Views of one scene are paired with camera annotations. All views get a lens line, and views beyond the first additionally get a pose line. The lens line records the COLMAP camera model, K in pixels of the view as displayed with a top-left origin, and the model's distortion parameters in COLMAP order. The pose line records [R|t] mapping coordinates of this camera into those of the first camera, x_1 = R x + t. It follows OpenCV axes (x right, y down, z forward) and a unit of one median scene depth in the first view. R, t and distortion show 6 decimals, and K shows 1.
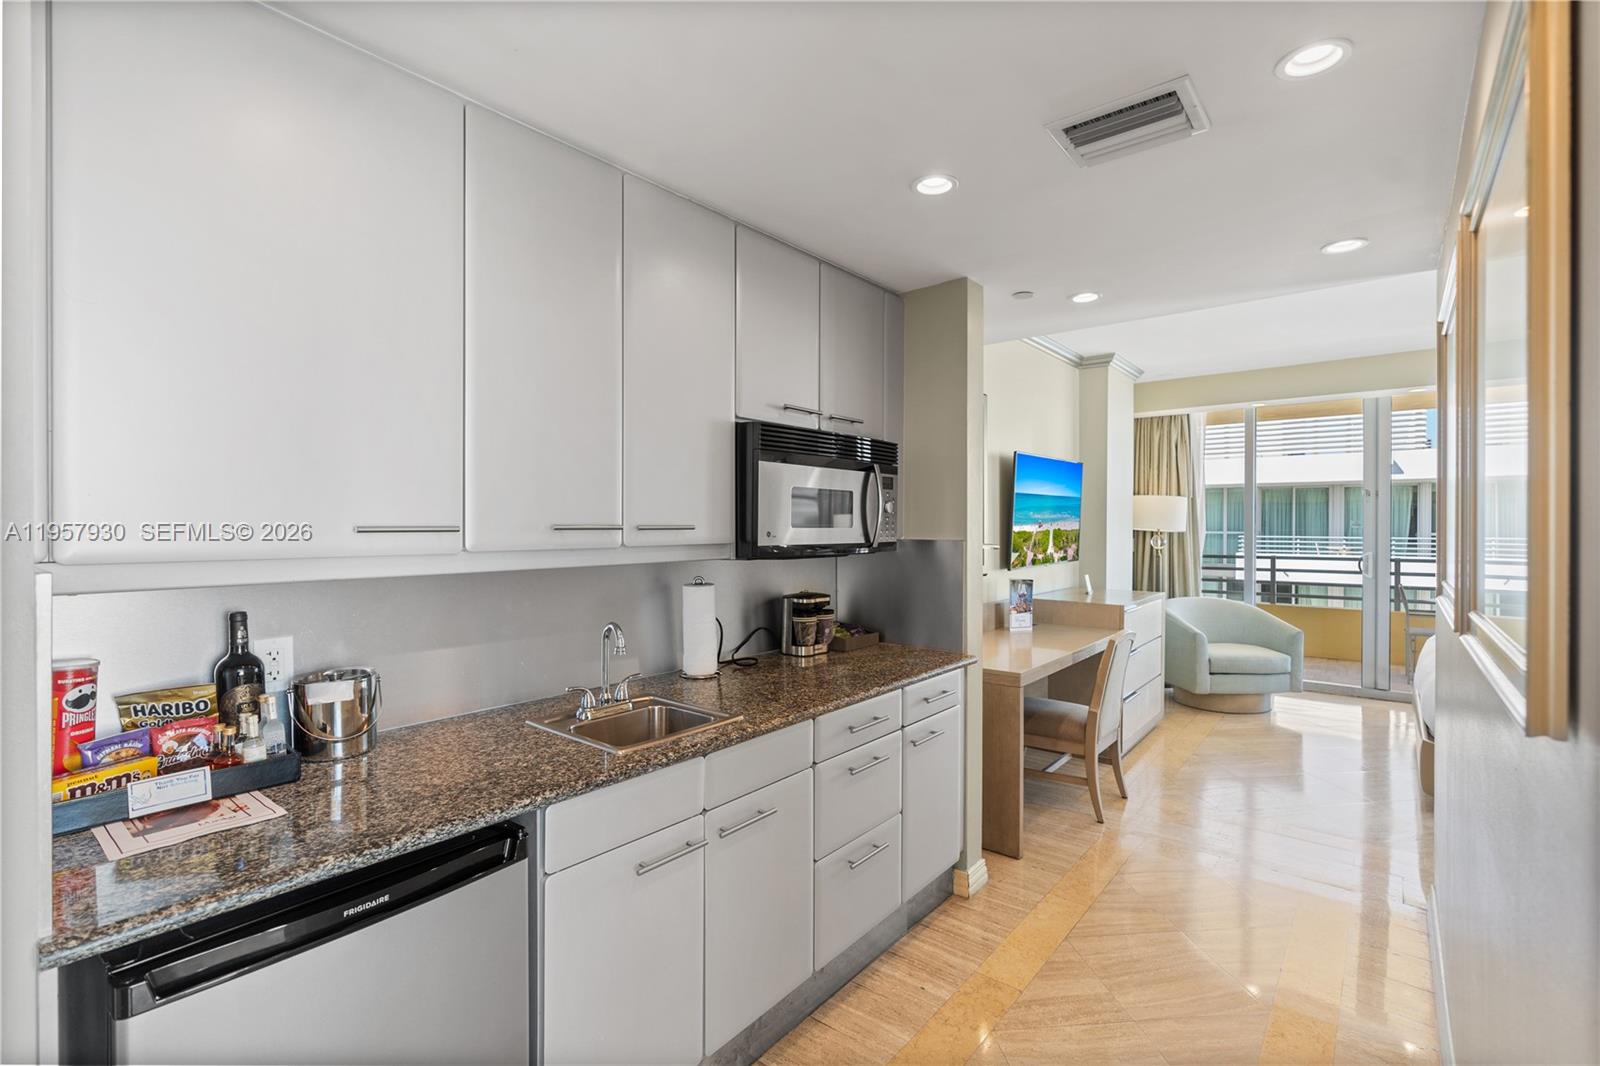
lens RADIAL K [[725.3, 0, 804.2], [0, 725.3, 533.9], [0, 0, 1]] dist [0.002935, 0.001269]
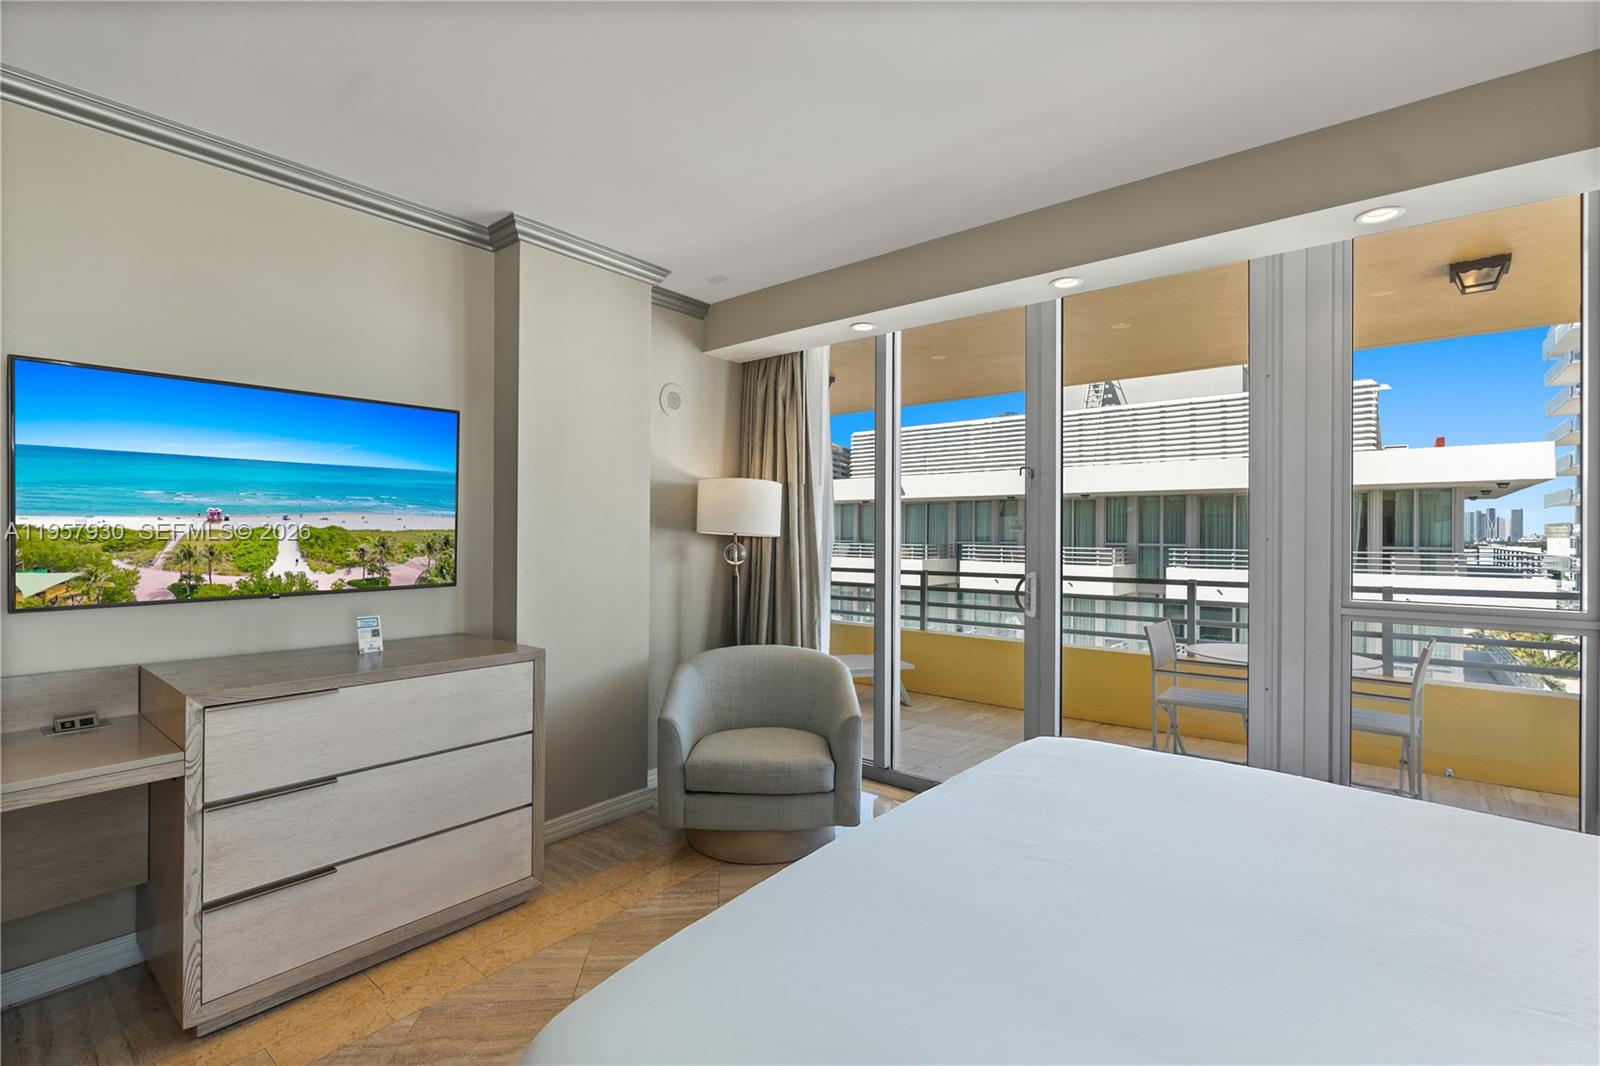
lens RADIAL K [[725.3, 0, 804.2], [0, 725.3, 533.9], [0, 0, 1]] dist [0.002935, 0.001269]
pose [[0.999945, 0.006086, -0.008586, 0.542006], [-0.006214, 0.999870, -0.014879, 0.002673], [0.008494, 0.014932, 0.999852, 0.369820]]
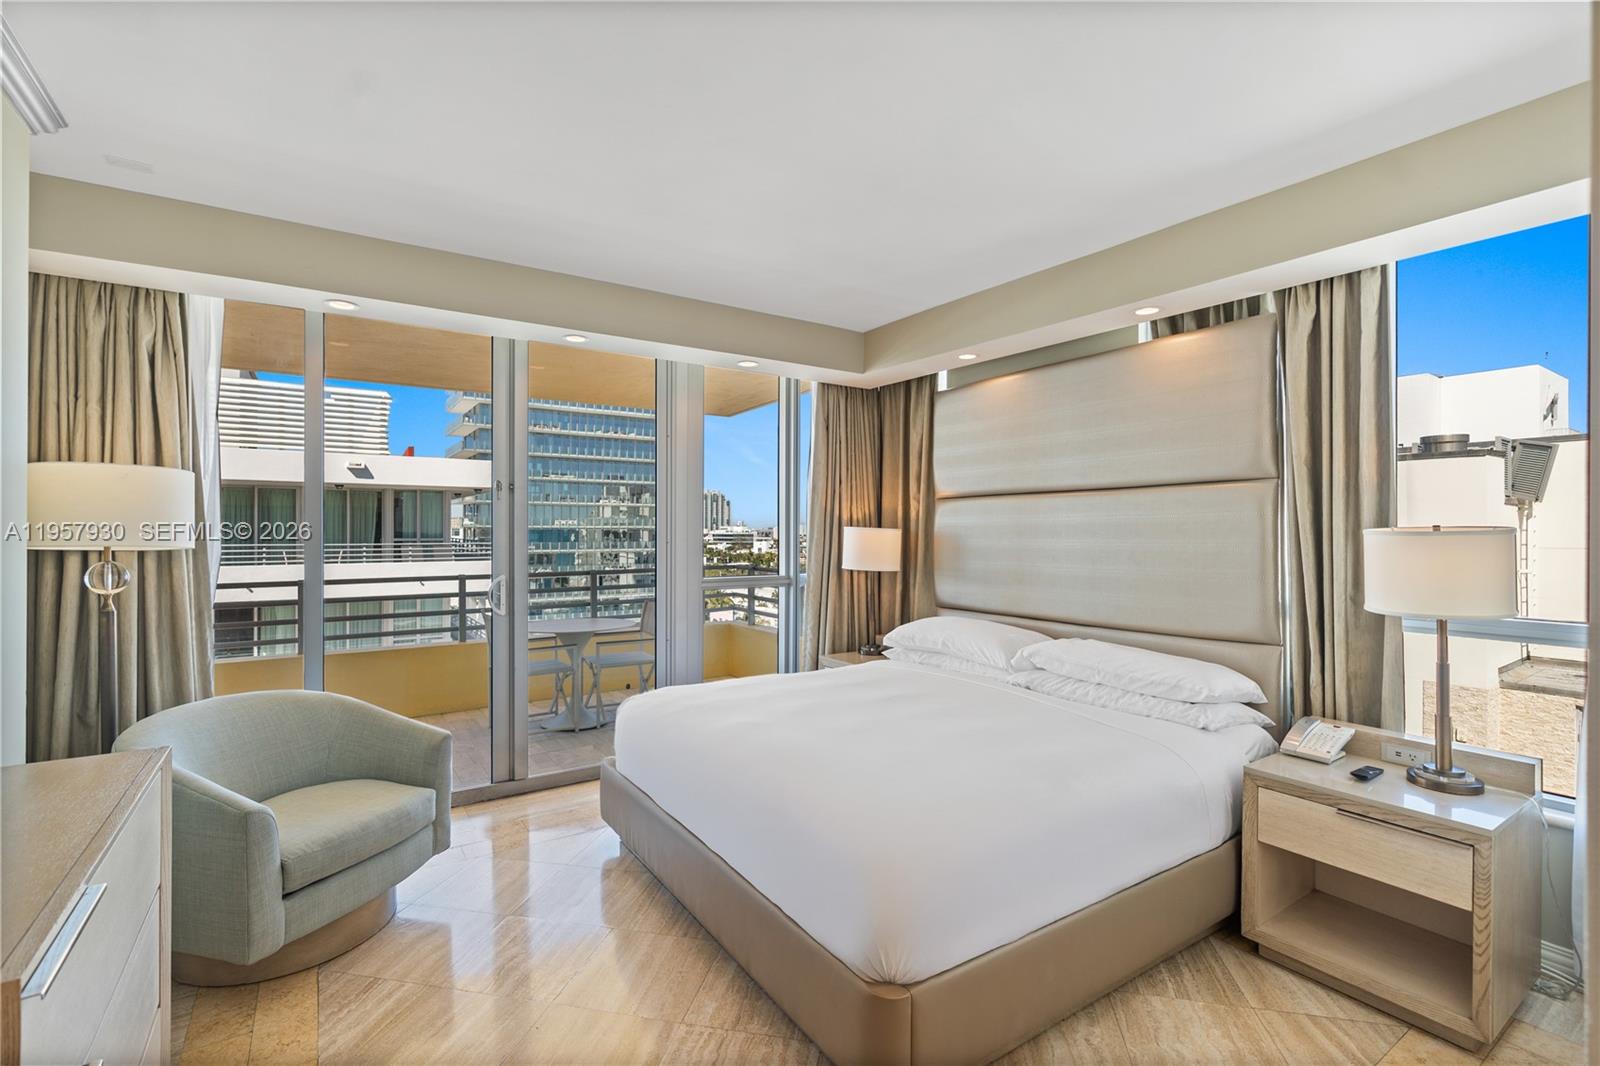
lens RADIAL K [[732.1, 0, 793.1], [0, 732.1, 528.1], [0, 0, 1]] dist [0.000953, 0.000095]
pose [[0.310653, 0.002082, 0.950521, 0.209420], [0.012120, 0.999908, -0.006151, -0.009565], [-0.950446, 0.013431, 0.310599, 0.492113]]
